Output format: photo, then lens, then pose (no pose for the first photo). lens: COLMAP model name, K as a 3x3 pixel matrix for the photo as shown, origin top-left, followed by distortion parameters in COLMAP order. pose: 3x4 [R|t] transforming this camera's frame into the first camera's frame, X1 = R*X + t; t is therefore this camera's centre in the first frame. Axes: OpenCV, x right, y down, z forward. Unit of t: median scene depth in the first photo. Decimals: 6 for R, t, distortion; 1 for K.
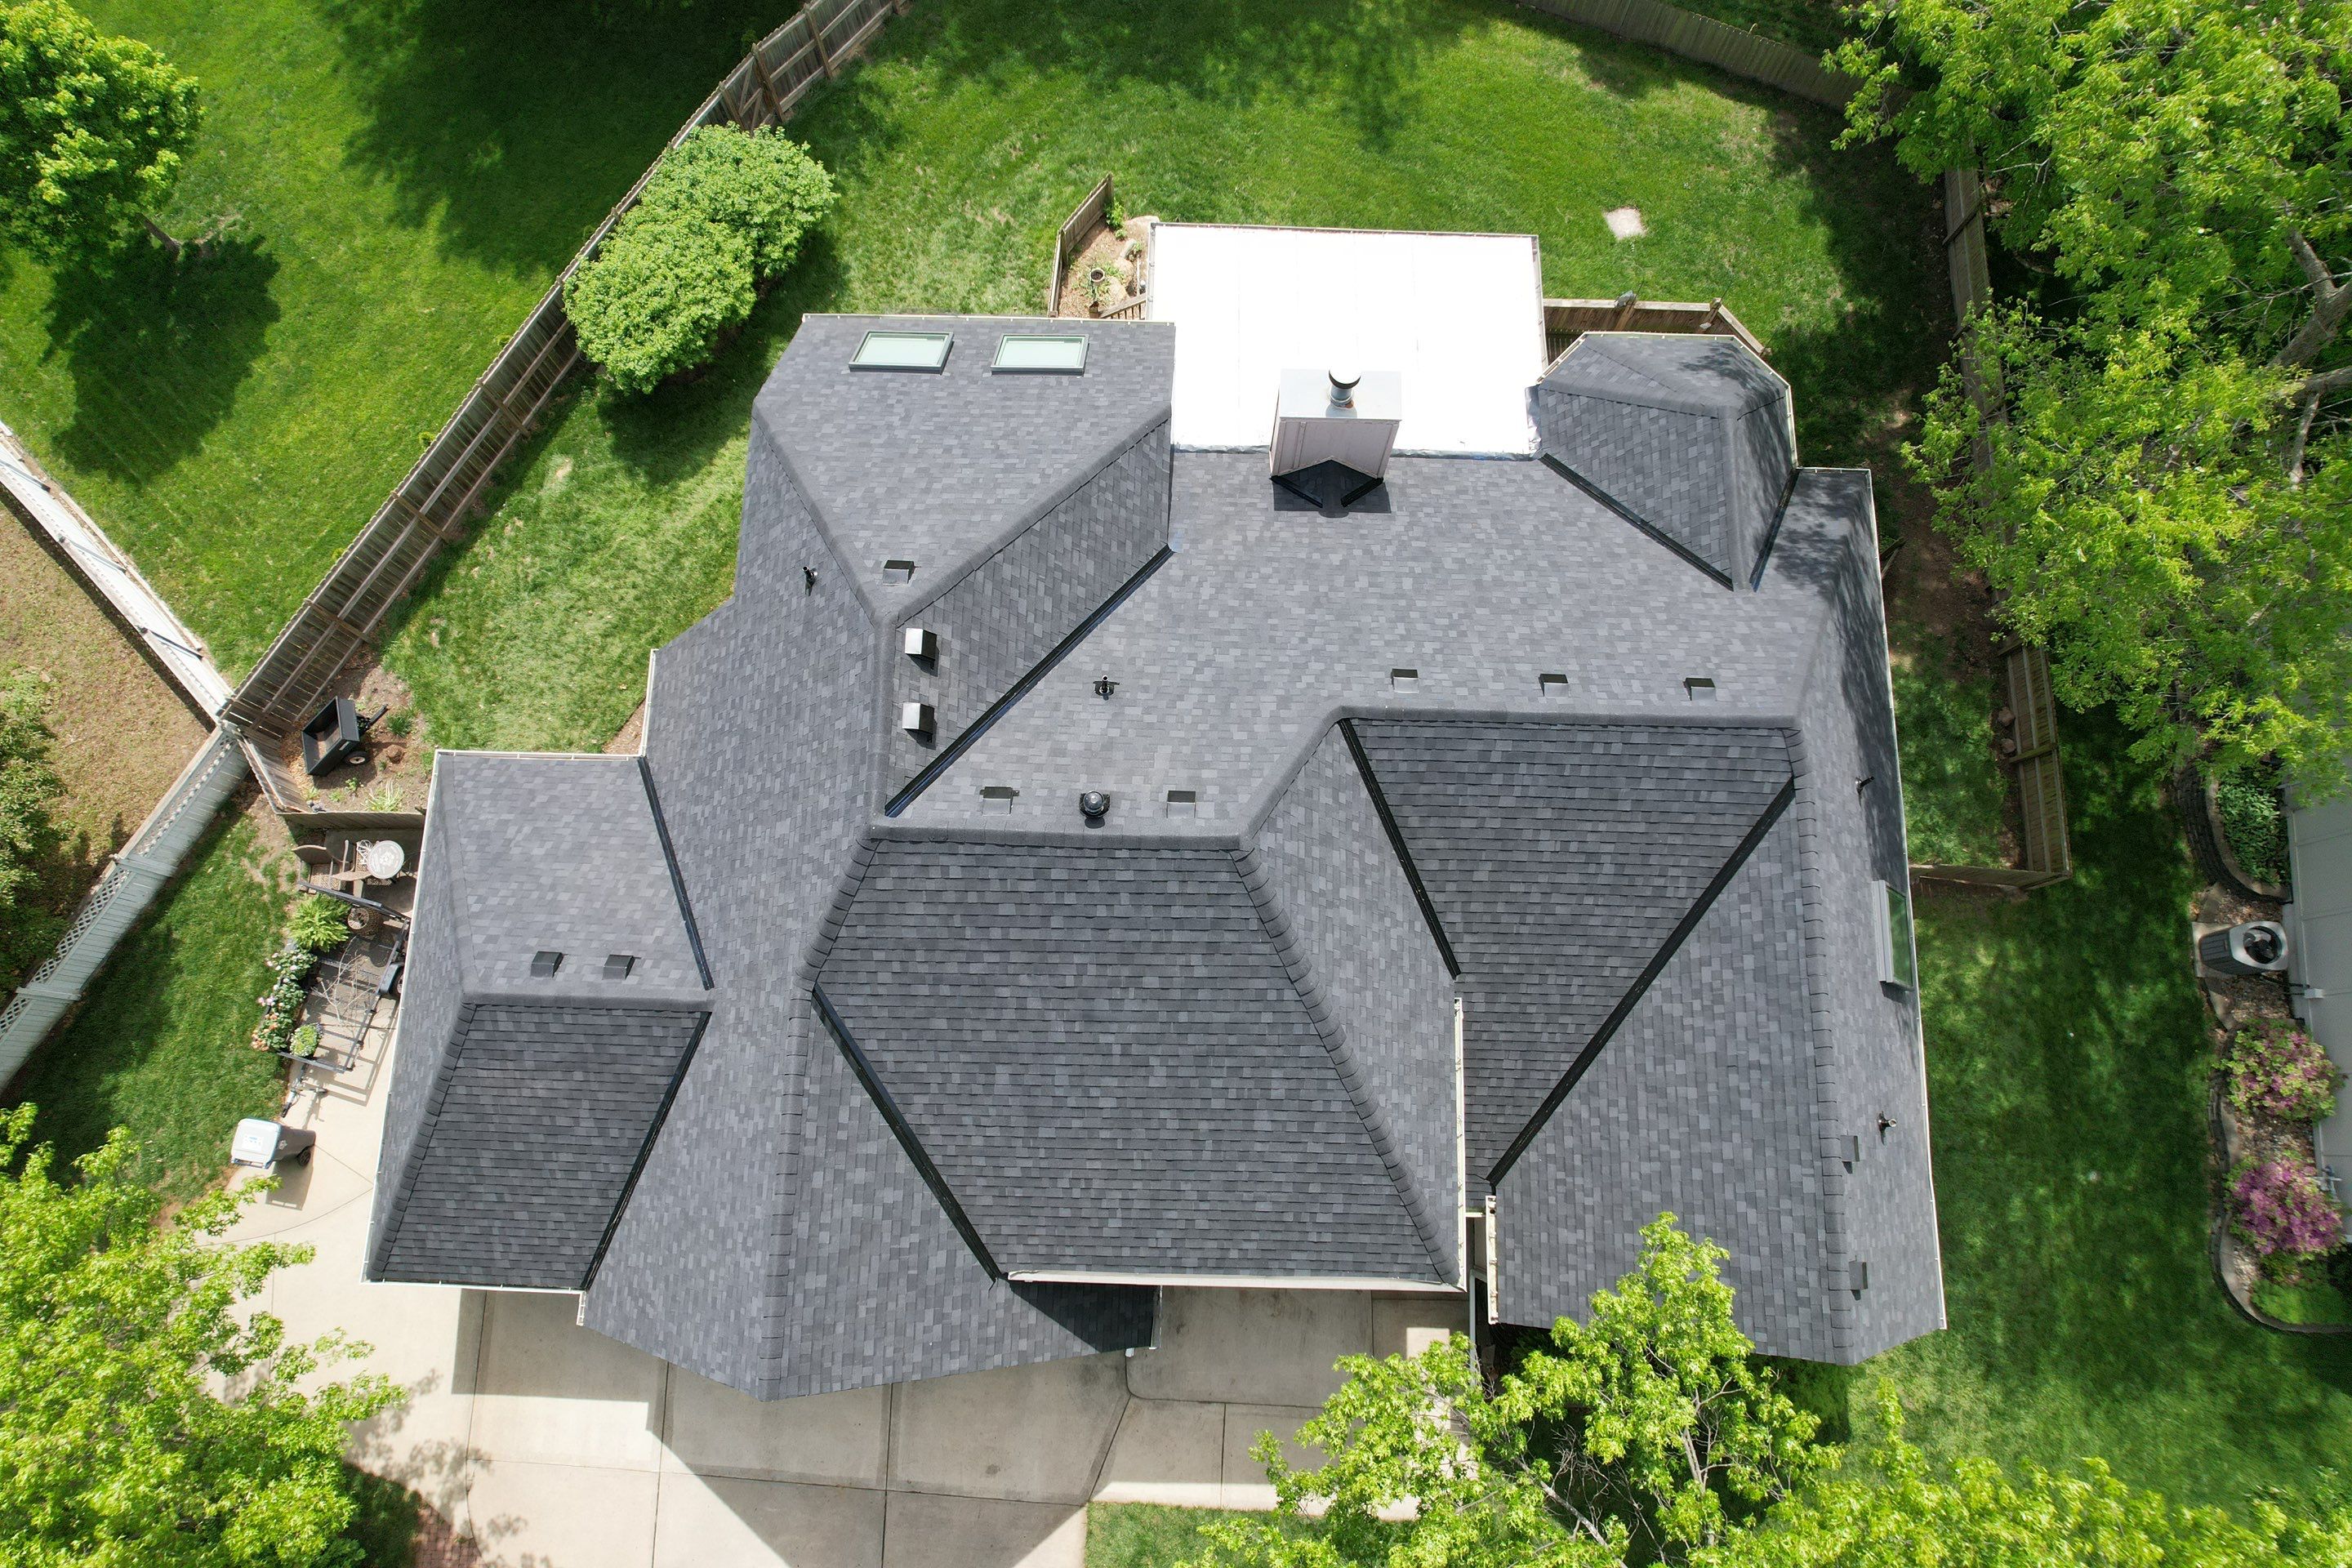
lens RADIAL K [[1491.3, 0, 1175.0], [0, 1491.3, 762.4], [0, 0, 1]] dist [-0.050589, 0.036089]
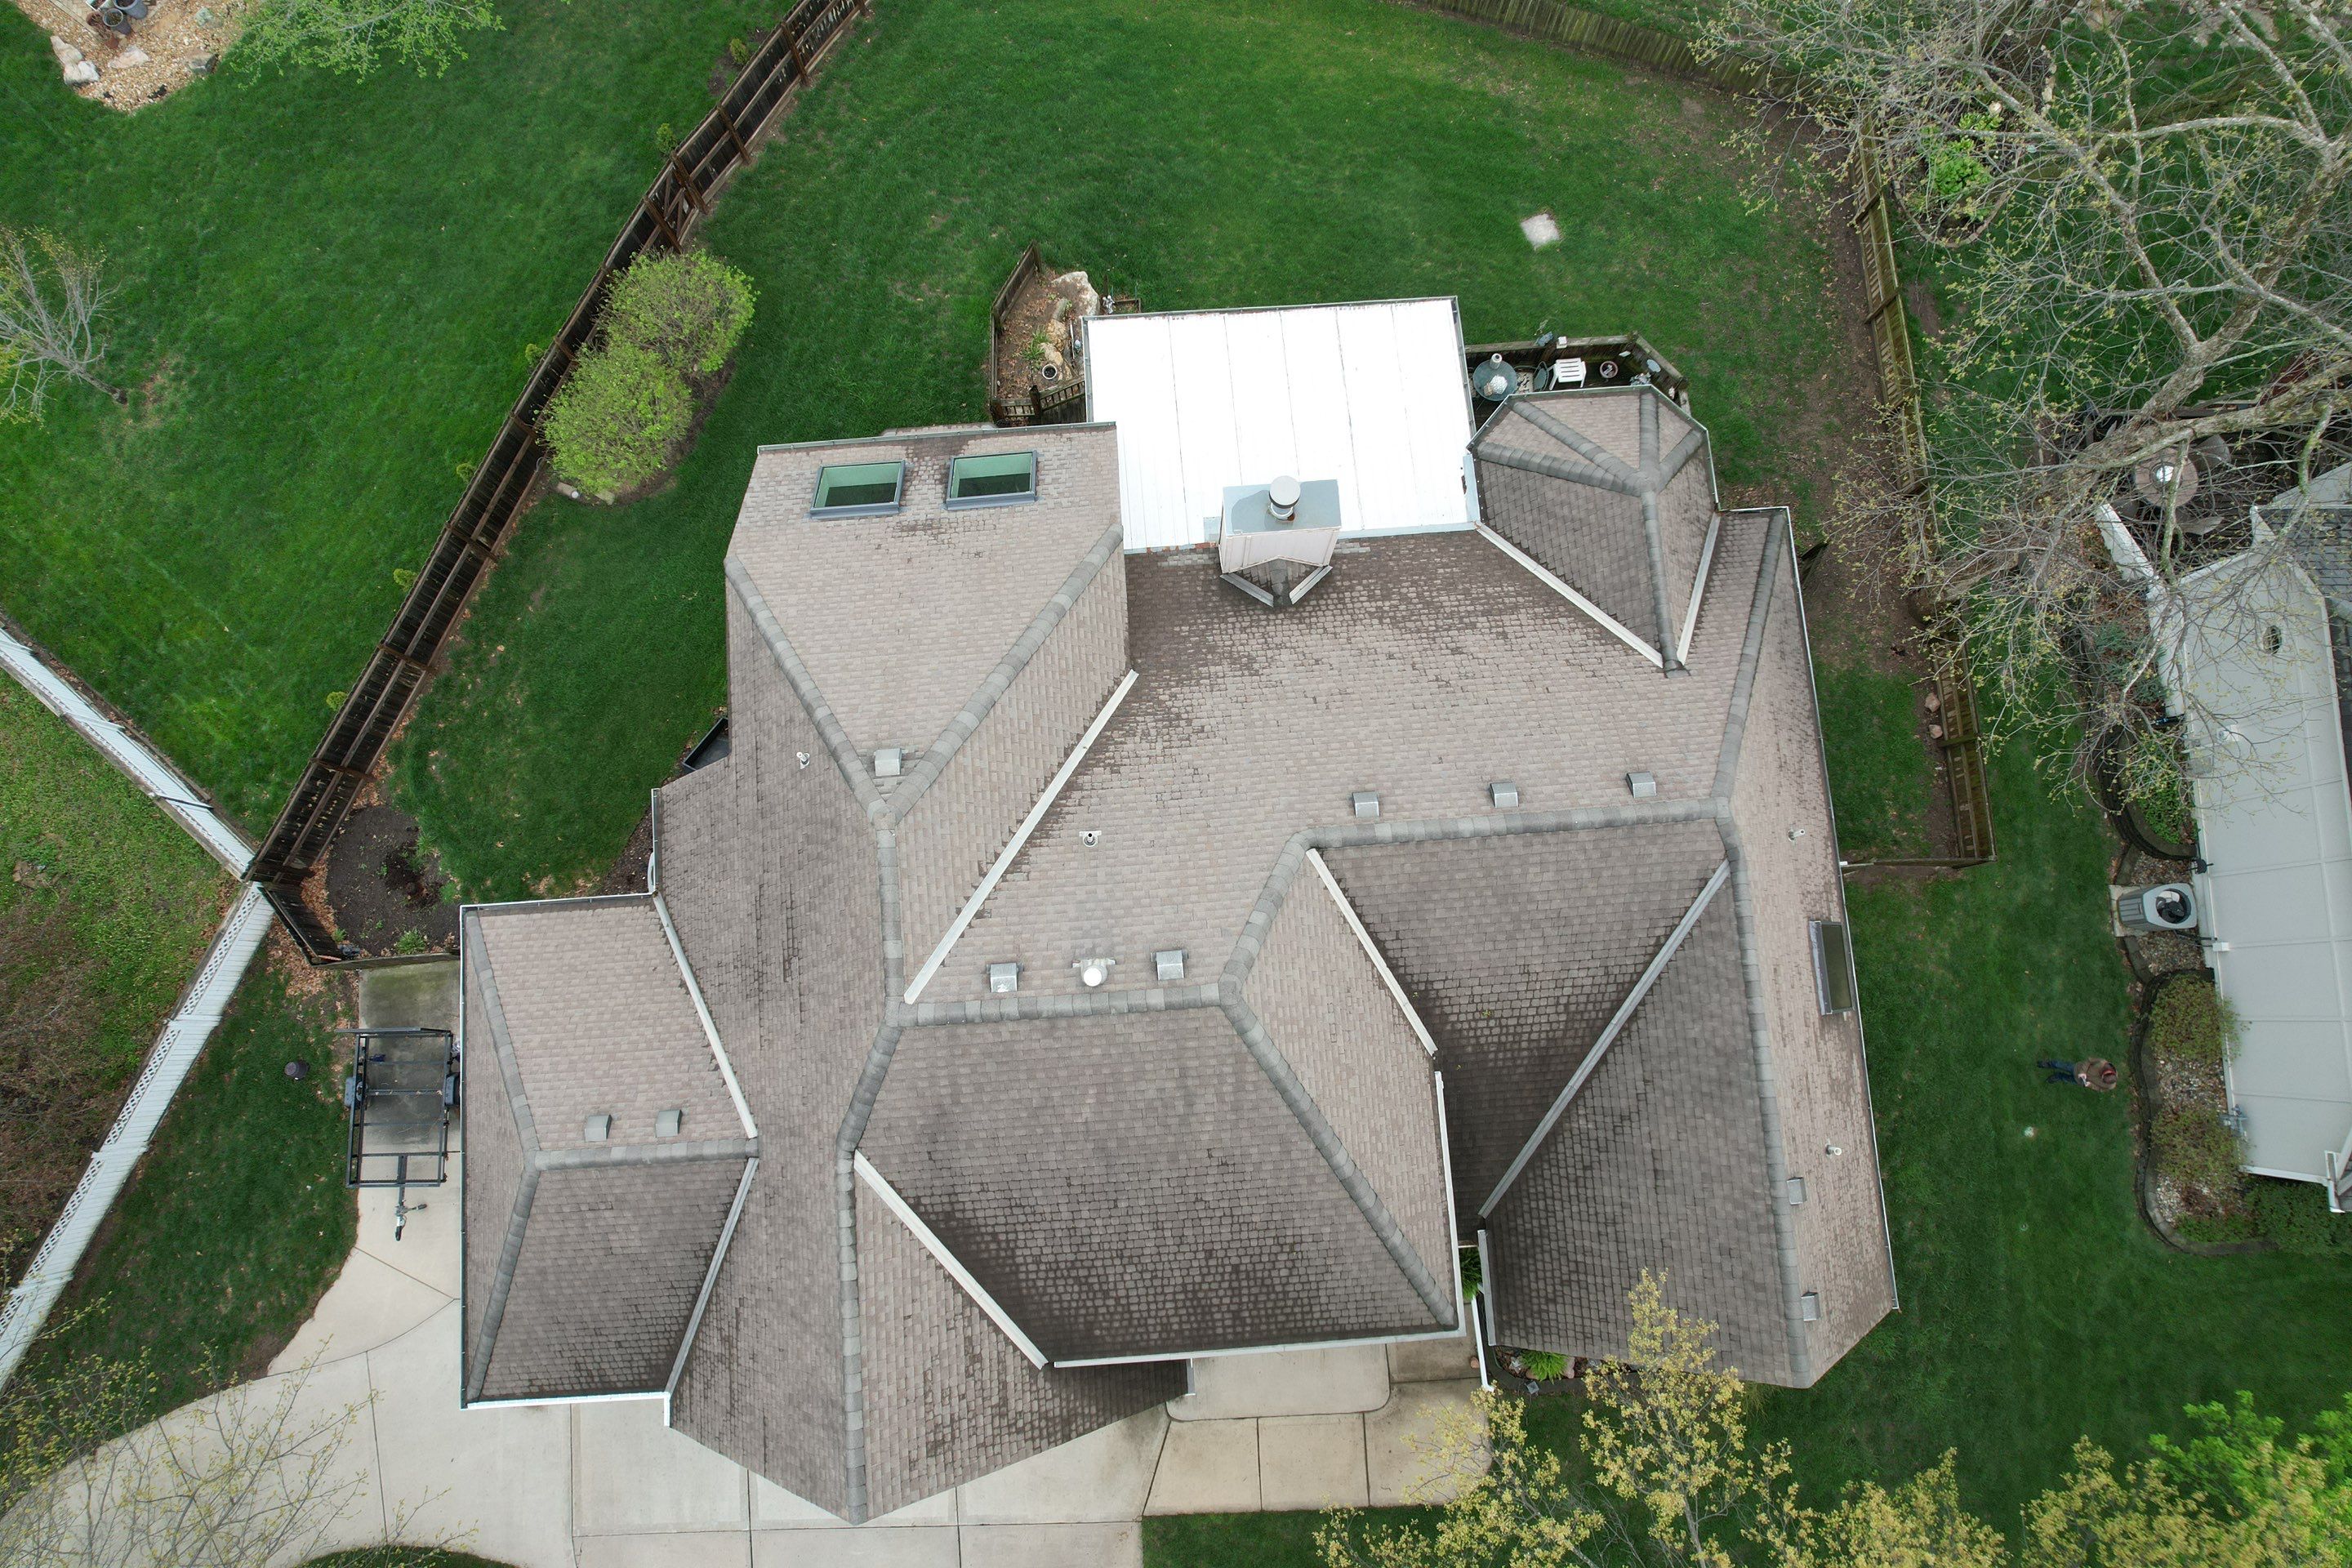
lens RADIAL K [[1491.3, 0, 1173.7], [0, 1491.3, 766.4], [0, 0, 1]] dist [-0.050589, 0.036089]
pose [[0.995440, -0.094196, 0.015037, 0.001846], [0.092737, 0.992579, 0.078655, -0.140162], [-0.022334, -0.076901, 0.996789, -0.057278]]
